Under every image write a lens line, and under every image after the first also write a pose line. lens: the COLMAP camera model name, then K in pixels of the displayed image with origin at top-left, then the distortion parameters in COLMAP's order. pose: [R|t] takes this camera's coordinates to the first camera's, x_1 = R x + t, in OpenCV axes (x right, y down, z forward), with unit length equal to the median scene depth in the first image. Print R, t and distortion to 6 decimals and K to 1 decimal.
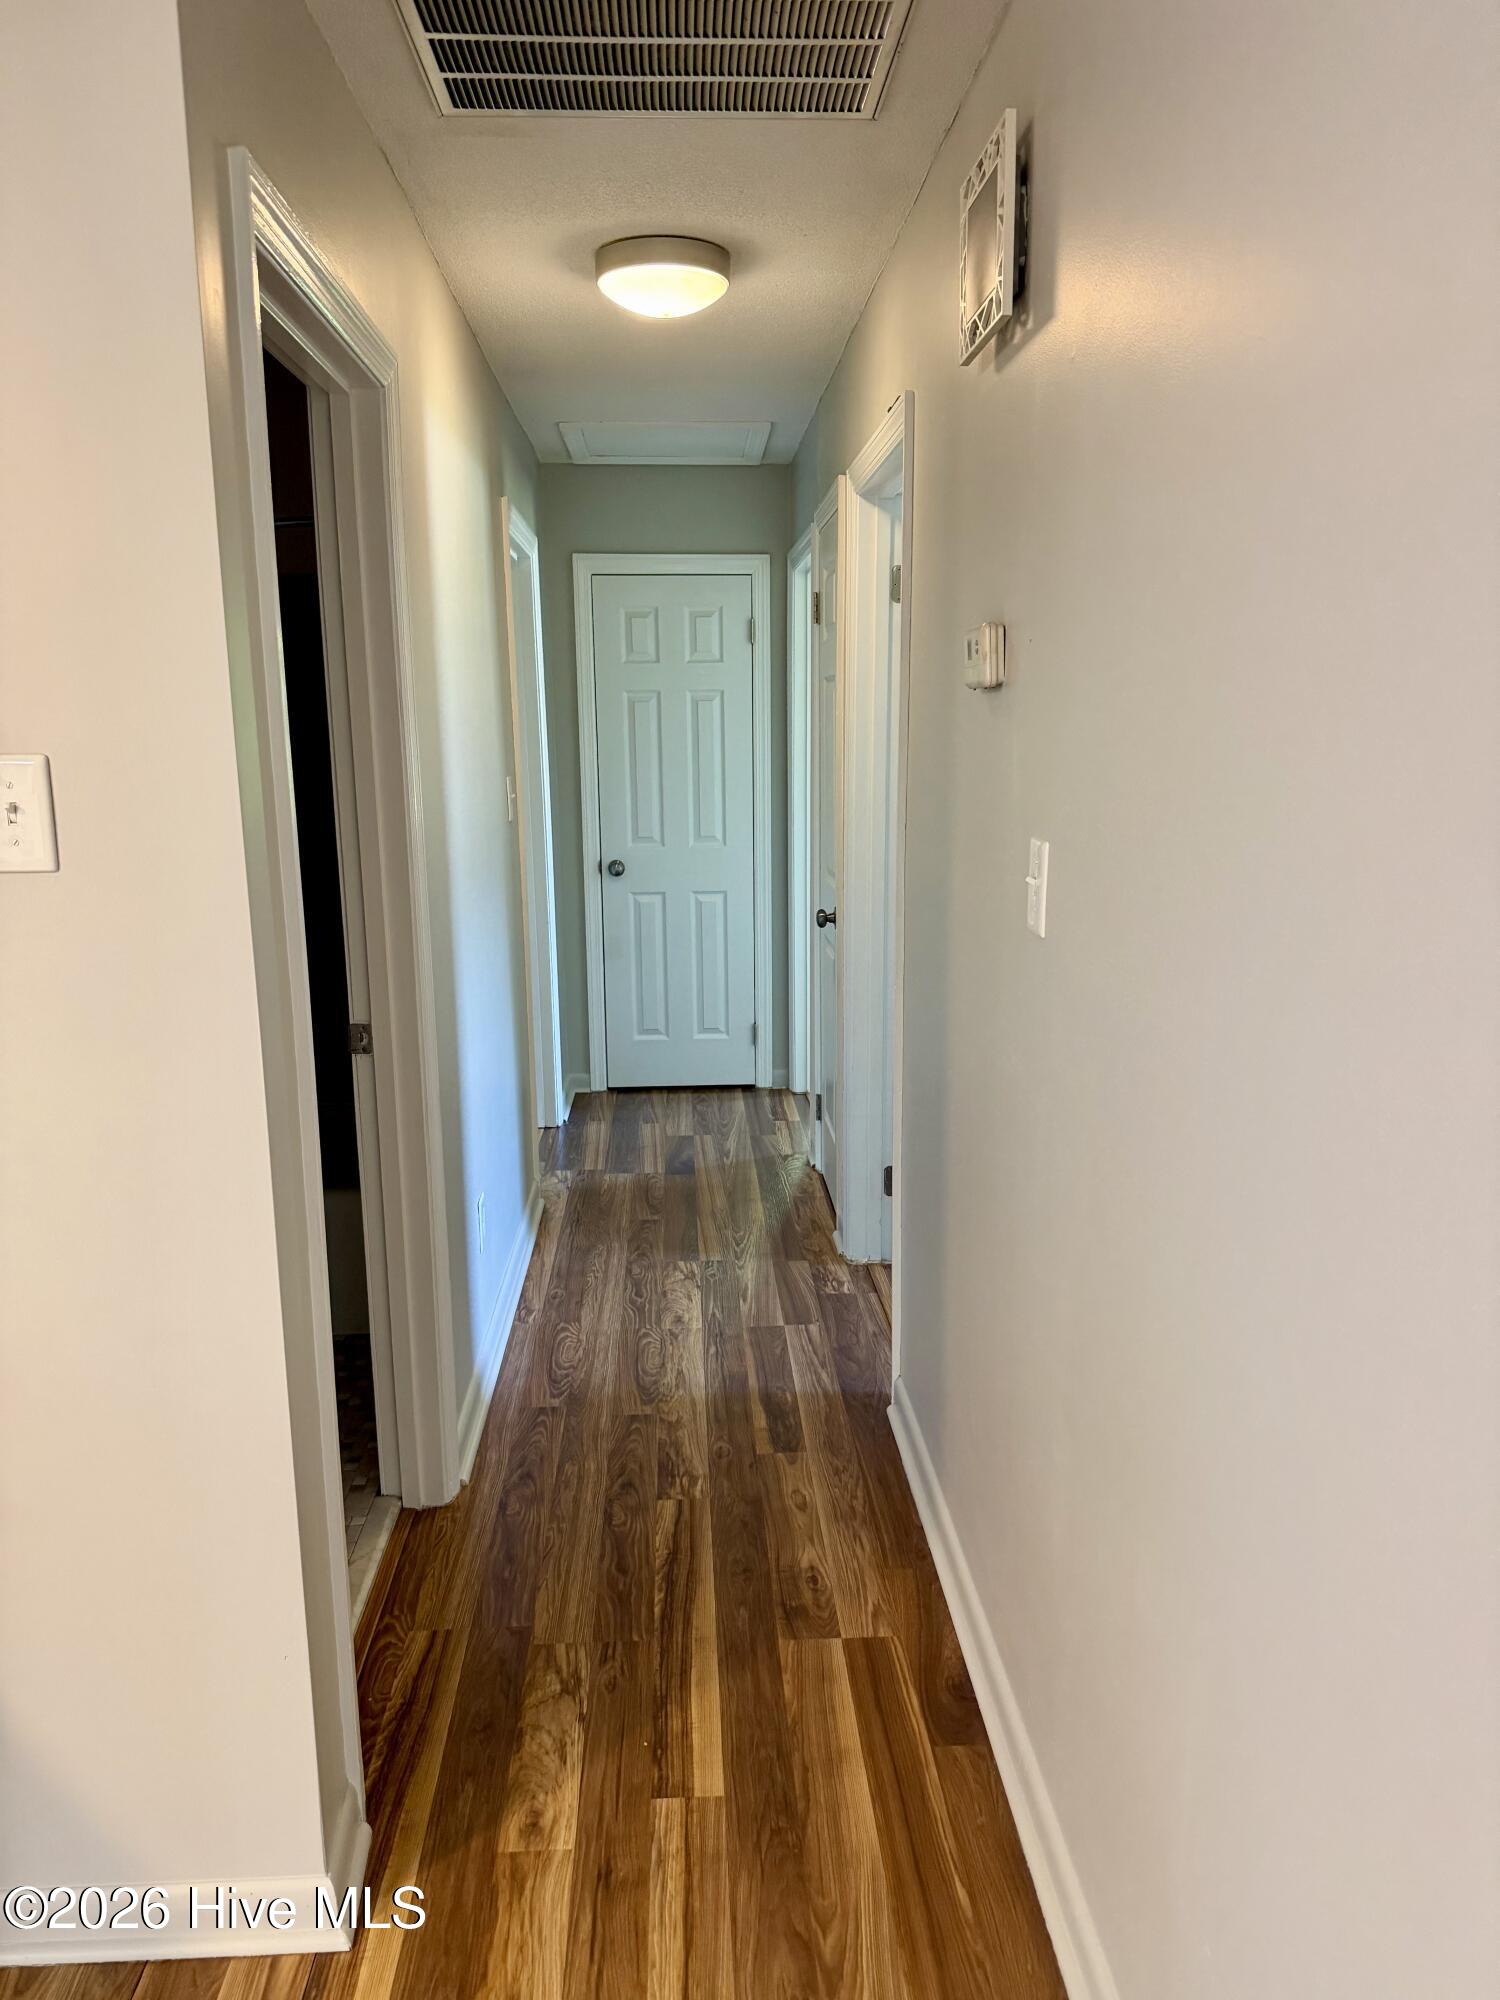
lens RADIAL K [[1388.3, 0, 752.6], [0, 1388.3, 1019.4], [0, 0, 1]] dist [0.029411, -0.037574]
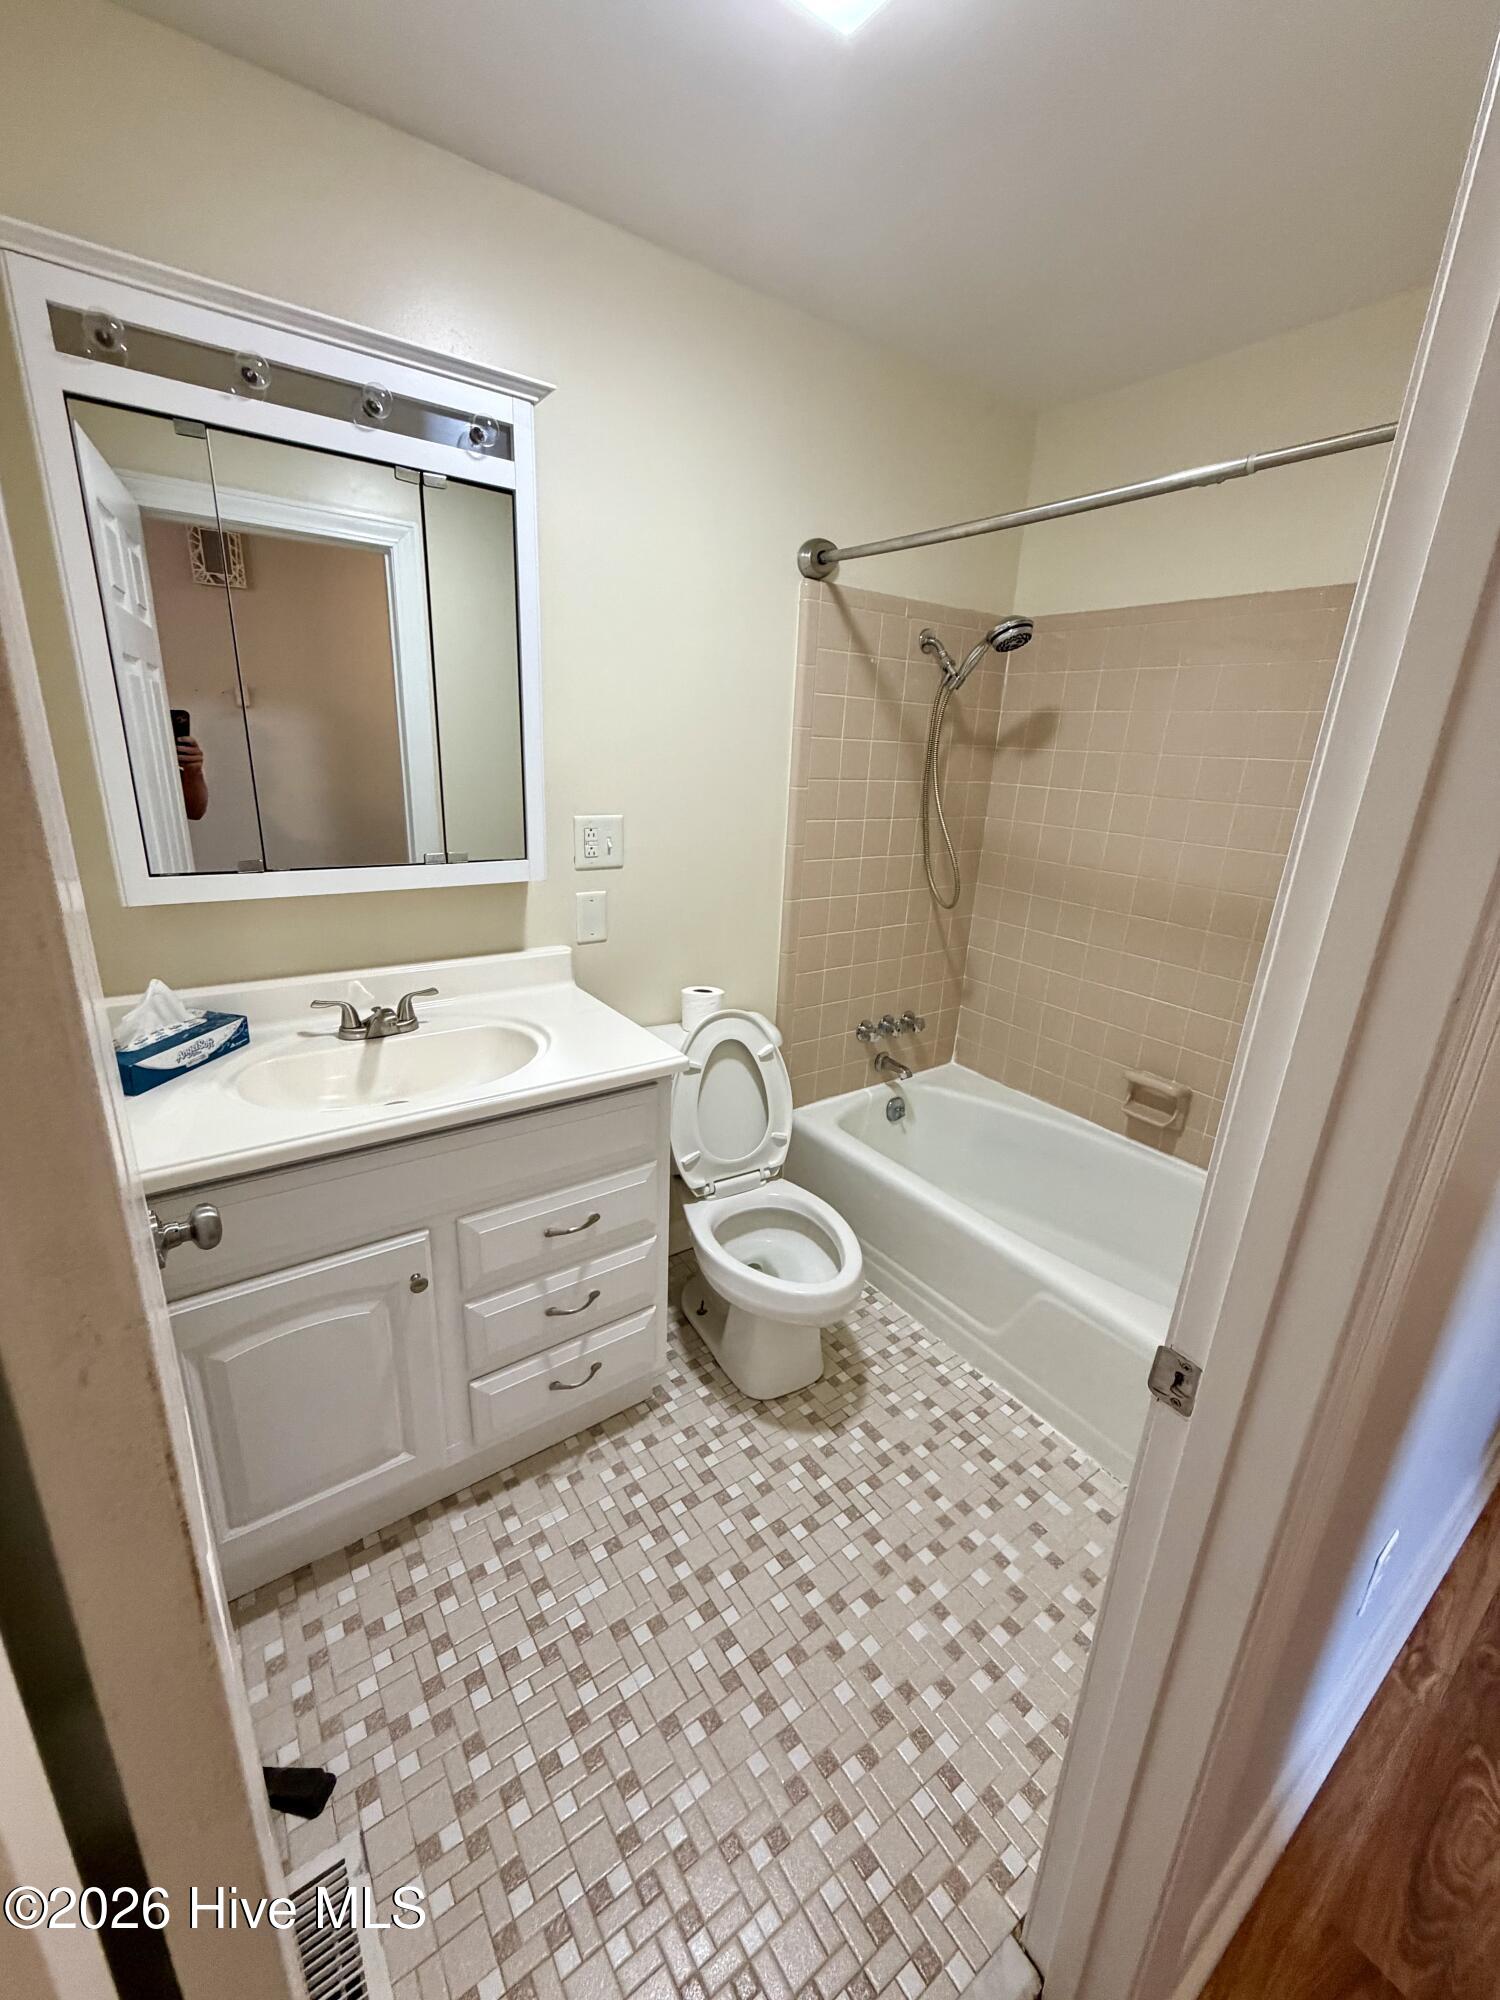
lens RADIAL K [[800.9, 0, 748.5], [0, 800.9, 998.1], [0, 0, 1]] dist [-0.001227, 0.000322]
pose [[0.536719, 0.286626, -0.793586, -0.122307], [-0.226660, 0.954941, 0.191609, -0.102407], [0.812747, 0.077034, 0.577502, 0.481541]]
